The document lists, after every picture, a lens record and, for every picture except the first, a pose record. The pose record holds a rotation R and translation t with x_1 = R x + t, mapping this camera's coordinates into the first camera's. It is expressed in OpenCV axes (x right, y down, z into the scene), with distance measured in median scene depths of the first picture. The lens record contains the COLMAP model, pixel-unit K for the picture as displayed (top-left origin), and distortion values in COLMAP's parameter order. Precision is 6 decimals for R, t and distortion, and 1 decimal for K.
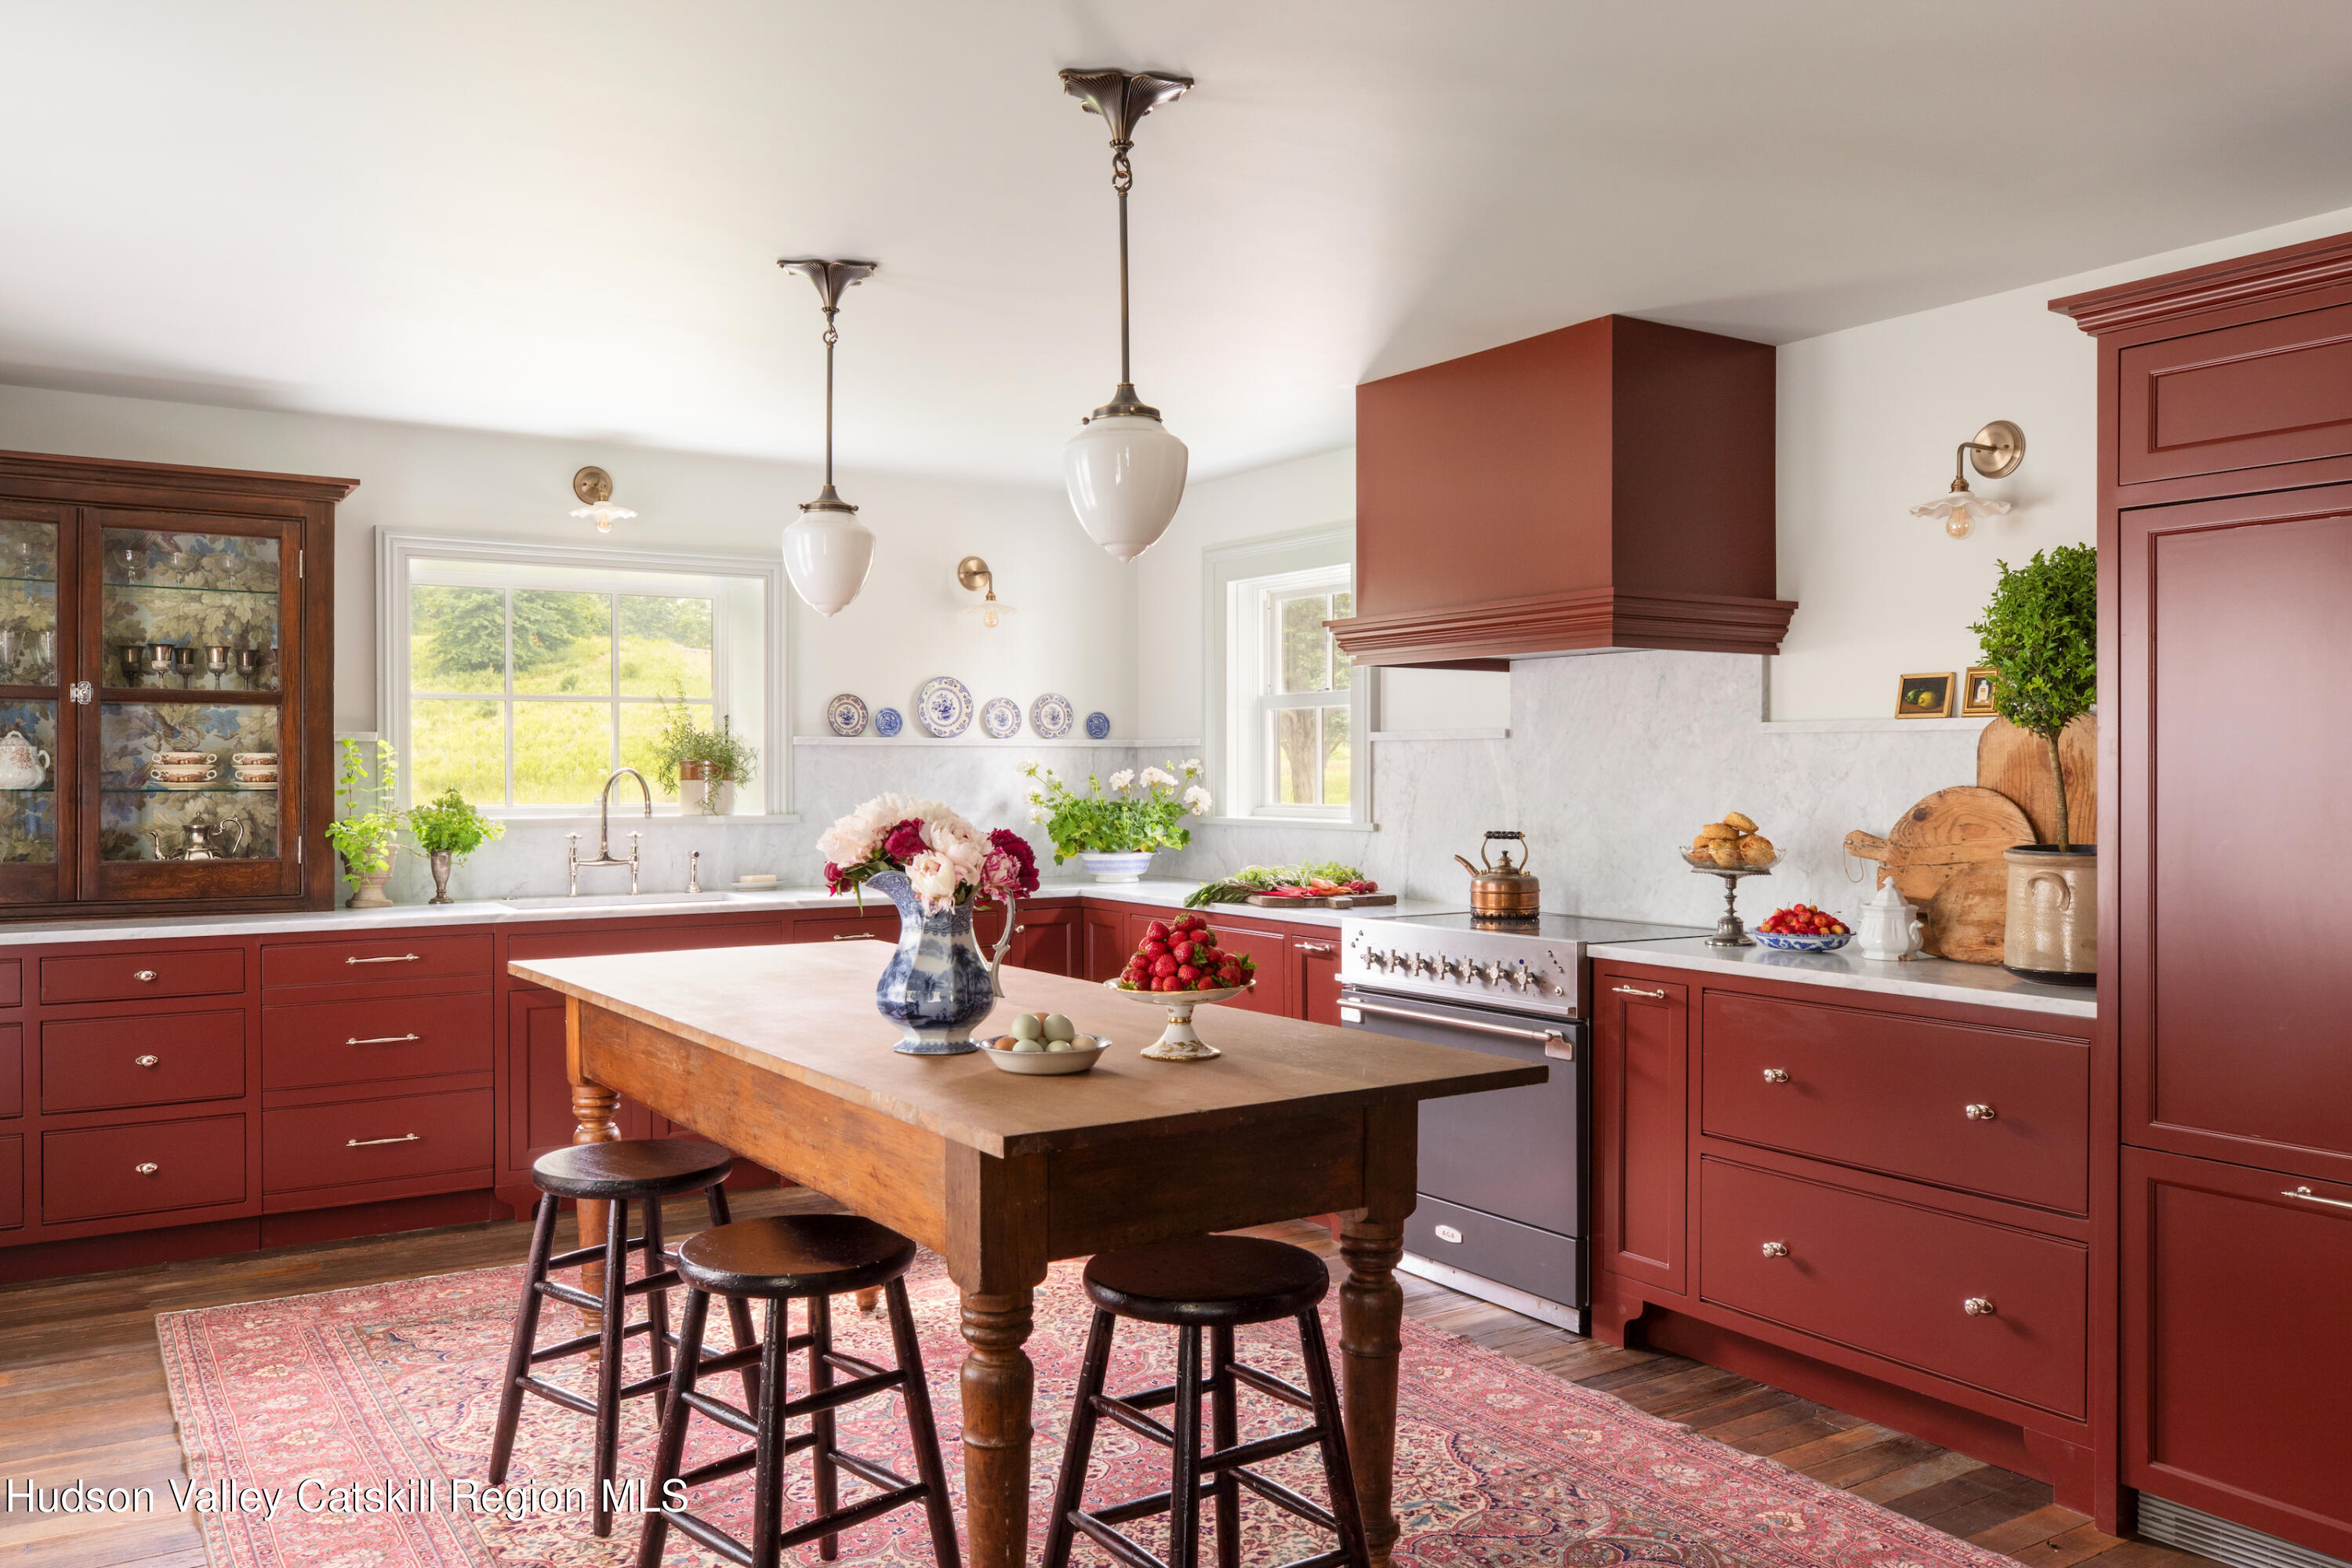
lens RADIAL K [[1814.8, 0, 1162.2], [0, 1814.8, 771.7], [0, 0, 1]] dist [-0.010600, -0.005050]
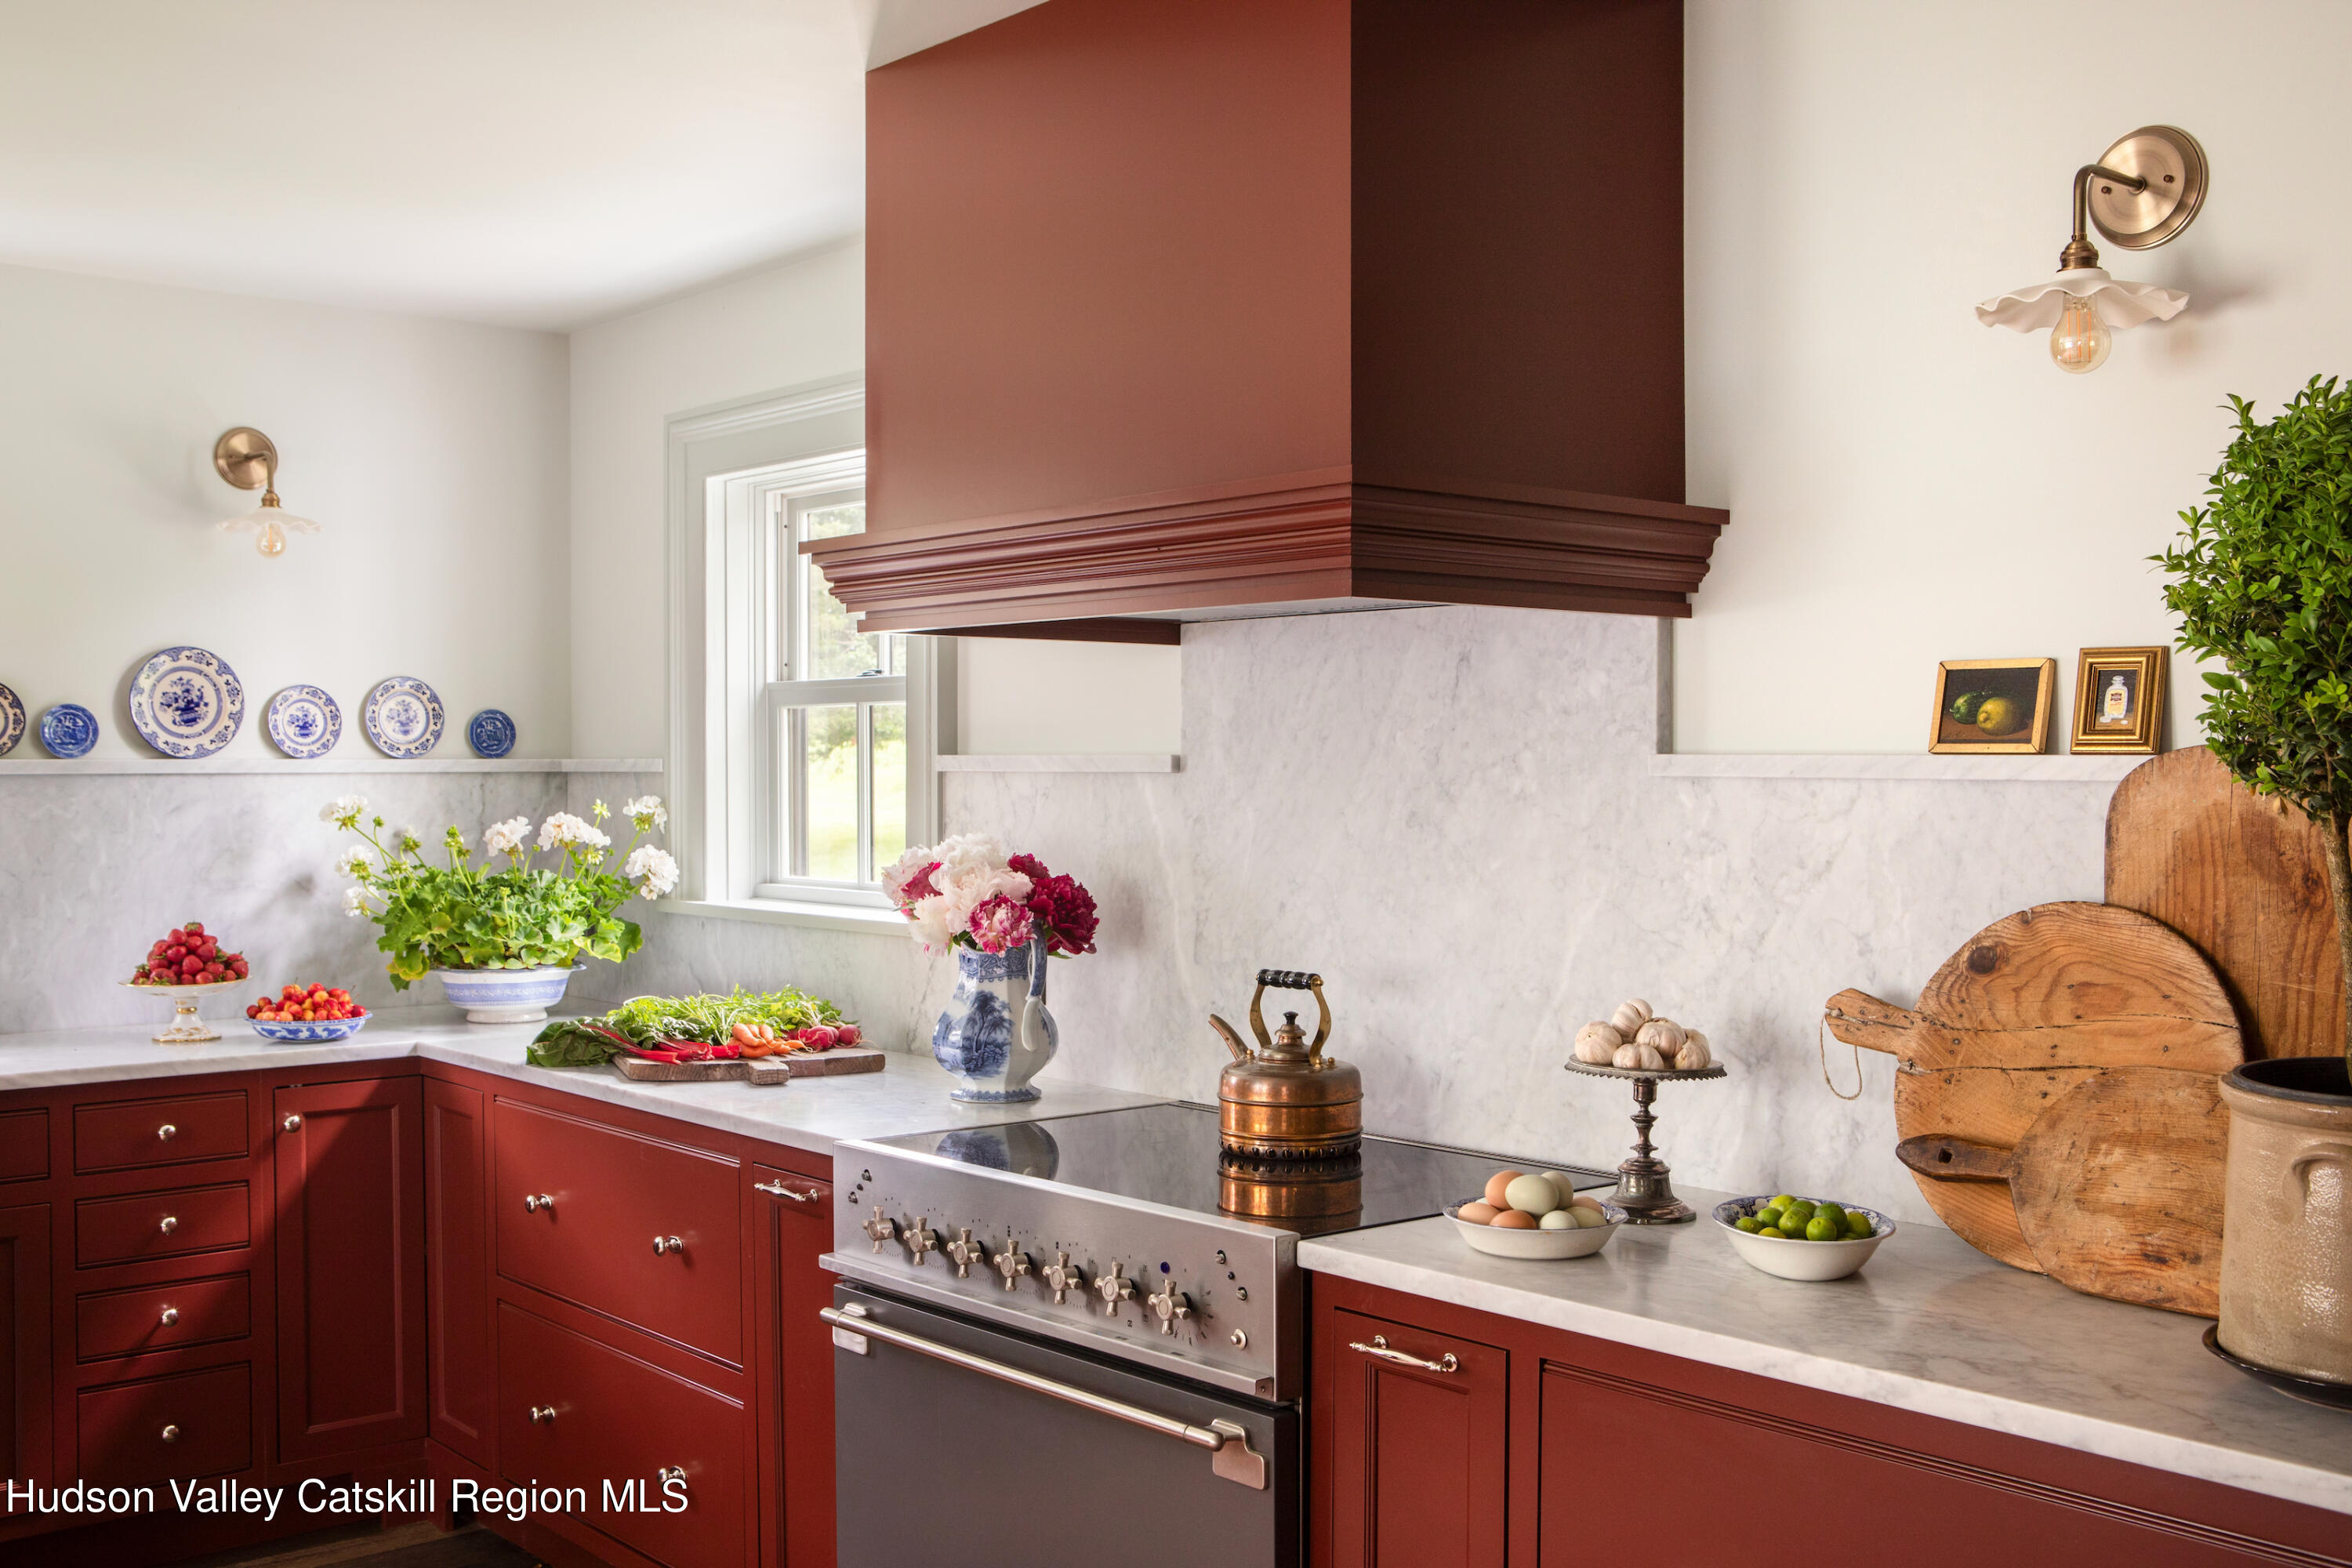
lens RADIAL K [[2413.0, 0, 1185.2], [0, 2413.0, 801.3], [0, 0, 1]] dist [-0.071650, 0.000000]
pose [[0.989518, -0.001759, 0.144397, 0.110643], [-0.000234, 0.999905, 0.013782, -0.023742], [-0.144407, -0.013671, 0.989424, 0.375469]]
